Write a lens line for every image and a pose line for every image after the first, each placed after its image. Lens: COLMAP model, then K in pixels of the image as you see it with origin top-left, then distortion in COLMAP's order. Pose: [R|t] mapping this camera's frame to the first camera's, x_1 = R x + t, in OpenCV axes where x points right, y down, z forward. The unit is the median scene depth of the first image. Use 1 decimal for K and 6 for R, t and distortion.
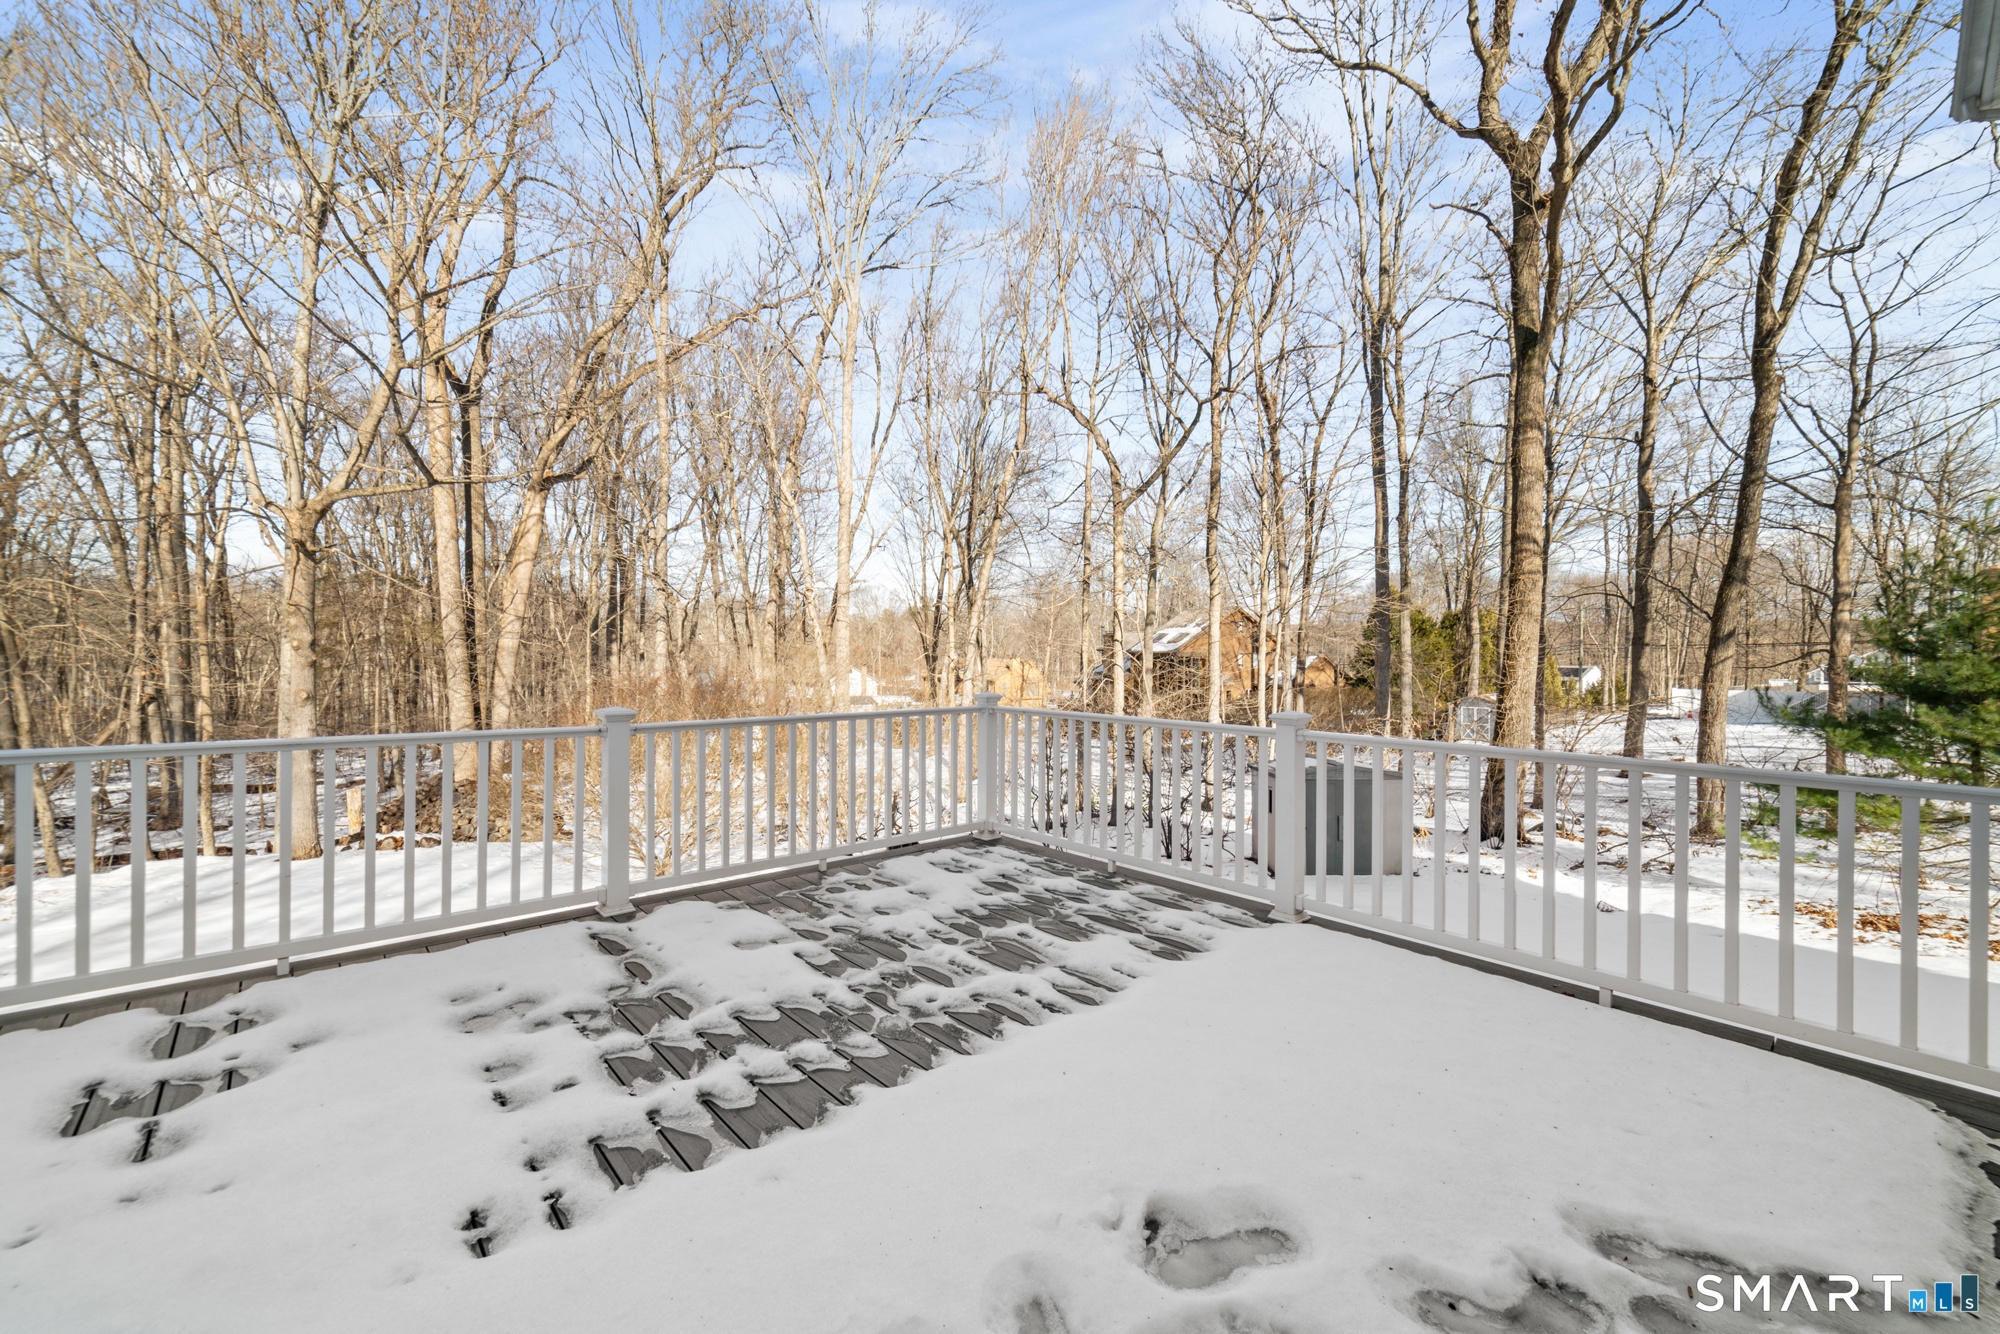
lens RADIAL K [[780.0, 0, 995.8], [0, 780.0, 653.6], [0, 0, 1]] dist [0.001122, 0.000490]
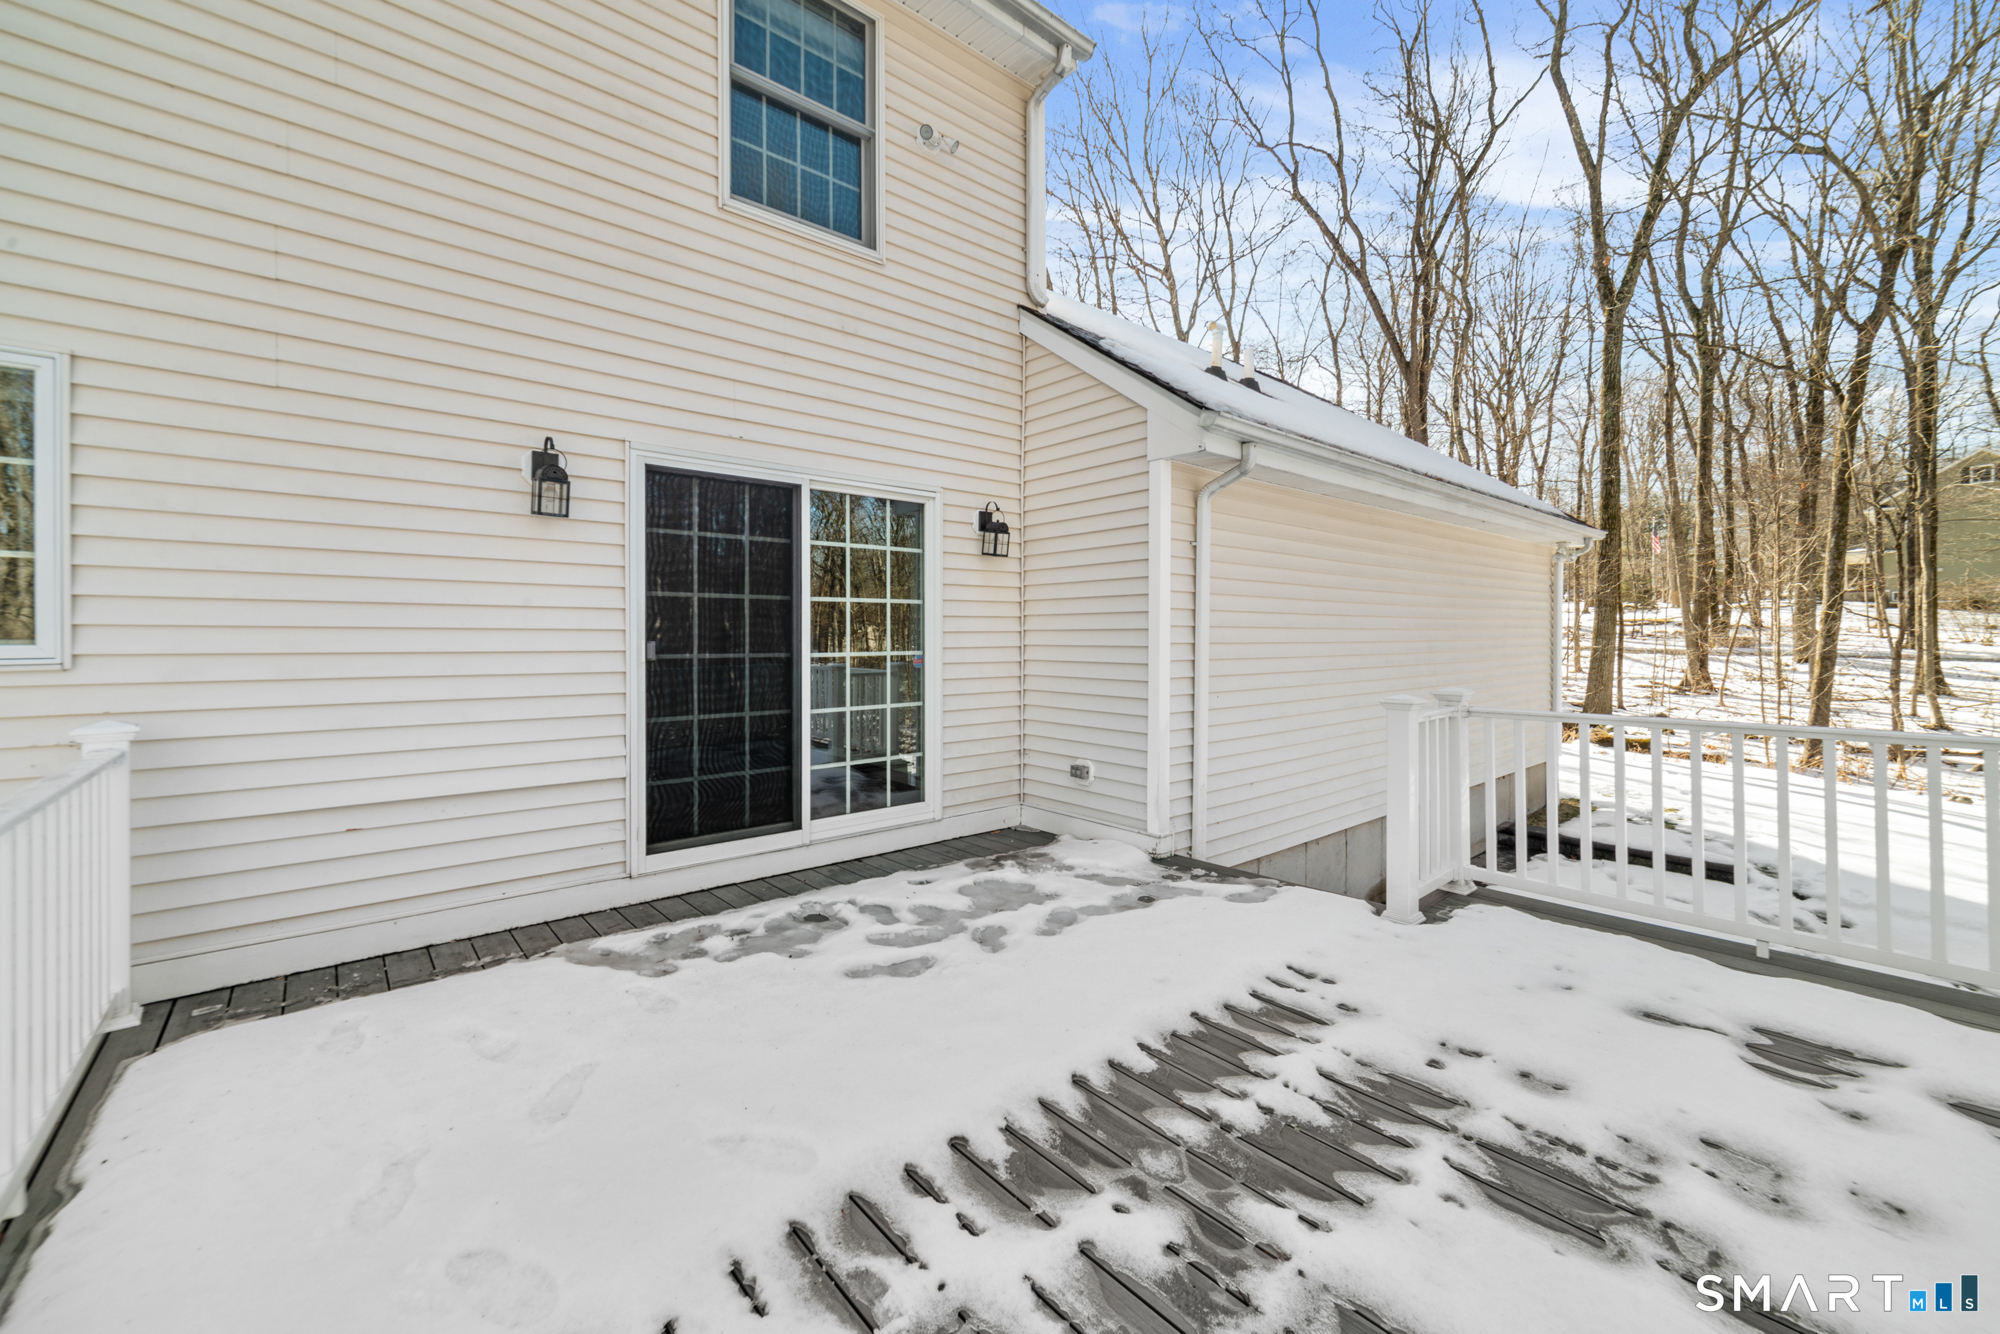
lens RADIAL K [[780.0, 0, 995.8], [0, 780.0, 653.6], [0, 0, 1]] dist [0.001122, 0.000490]
pose [[-0.999598, -0.002204, 0.028282, -0.002025], [-0.001922, 0.999948, 0.009997, 0.004972], [-0.028303, 0.009939, -0.999550, 1.823656]]
